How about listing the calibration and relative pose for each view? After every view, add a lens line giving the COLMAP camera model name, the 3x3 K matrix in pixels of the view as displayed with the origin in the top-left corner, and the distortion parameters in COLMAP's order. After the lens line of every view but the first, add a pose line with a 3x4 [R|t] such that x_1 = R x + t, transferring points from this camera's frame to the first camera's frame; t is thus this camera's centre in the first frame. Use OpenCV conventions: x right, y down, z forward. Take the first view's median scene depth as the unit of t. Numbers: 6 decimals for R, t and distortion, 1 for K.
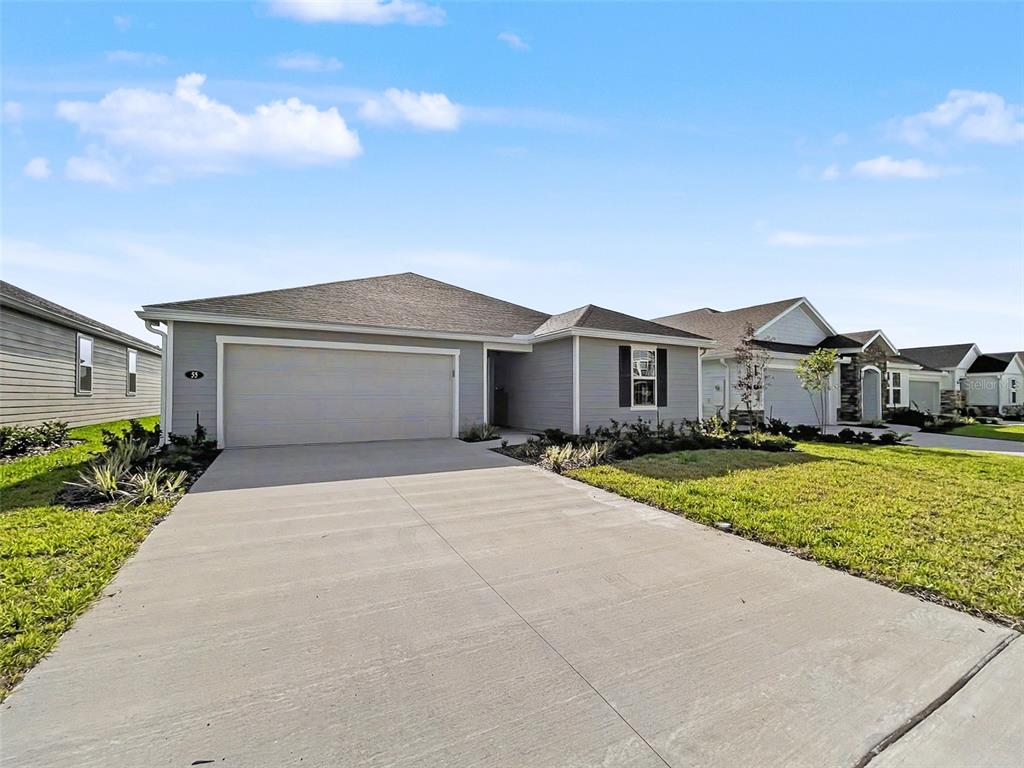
lens RADIAL K [[420.0, 0, 517.6], [0, 420.0, 378.6], [0, 0, 1]] dist [-0.000339, -0.000254]
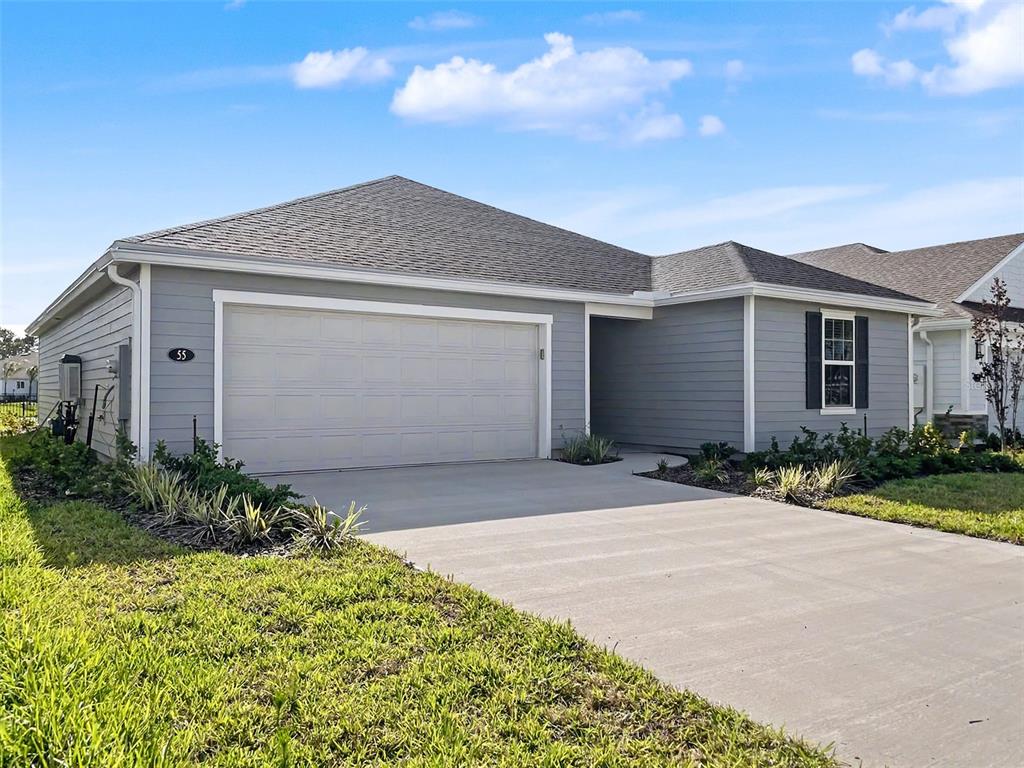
lens RADIAL K [[780.6, 0, 511.1], [0, 780.6, 379.6], [0, 0, 1]] dist [0.096352, -0.133062]
pose [[0.995089, 0.004738, 0.098876, -0.315401], [-0.007640, 0.999550, 0.028992, -0.007670], [-0.098694, -0.029605, 0.994677, -0.137300]]
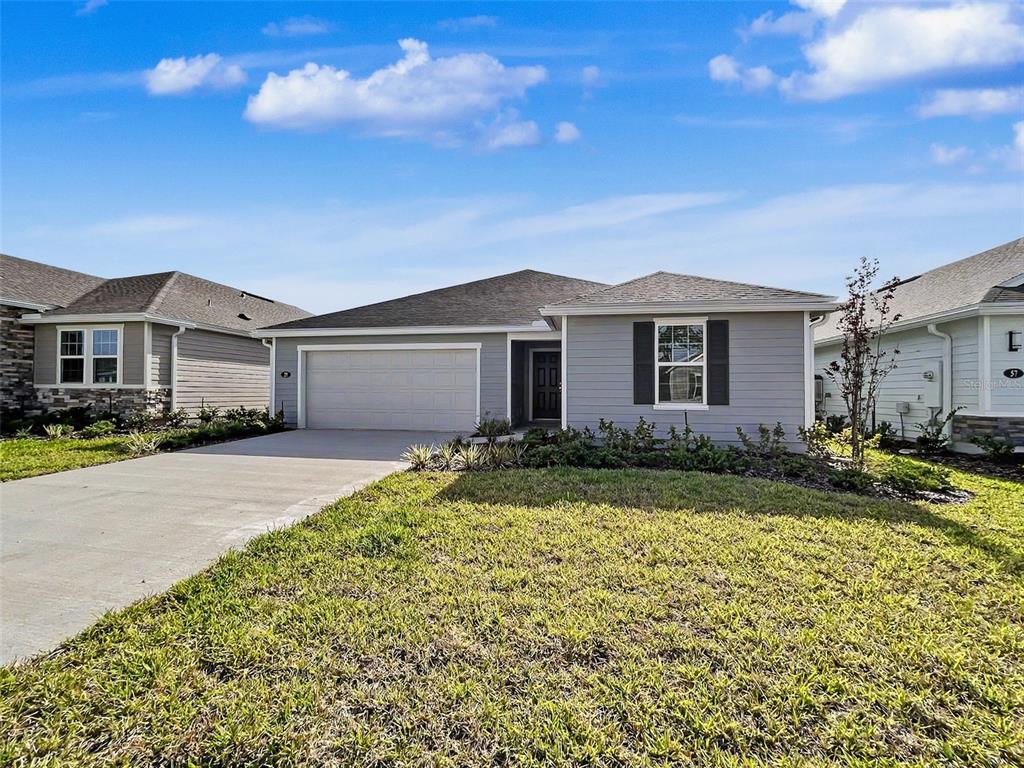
lens RADIAL K [[419.5, 0, 509.1], [0, 419.5, 390.1], [0, 0, 1]] dist [0.001615, 0.000144]
pose [[0.789866, -0.000205, -0.613280, 0.524451], [0.024074, 0.999240, 0.030673, 0.013432], [0.612807, -0.038992, 0.789270, 0.266122]]
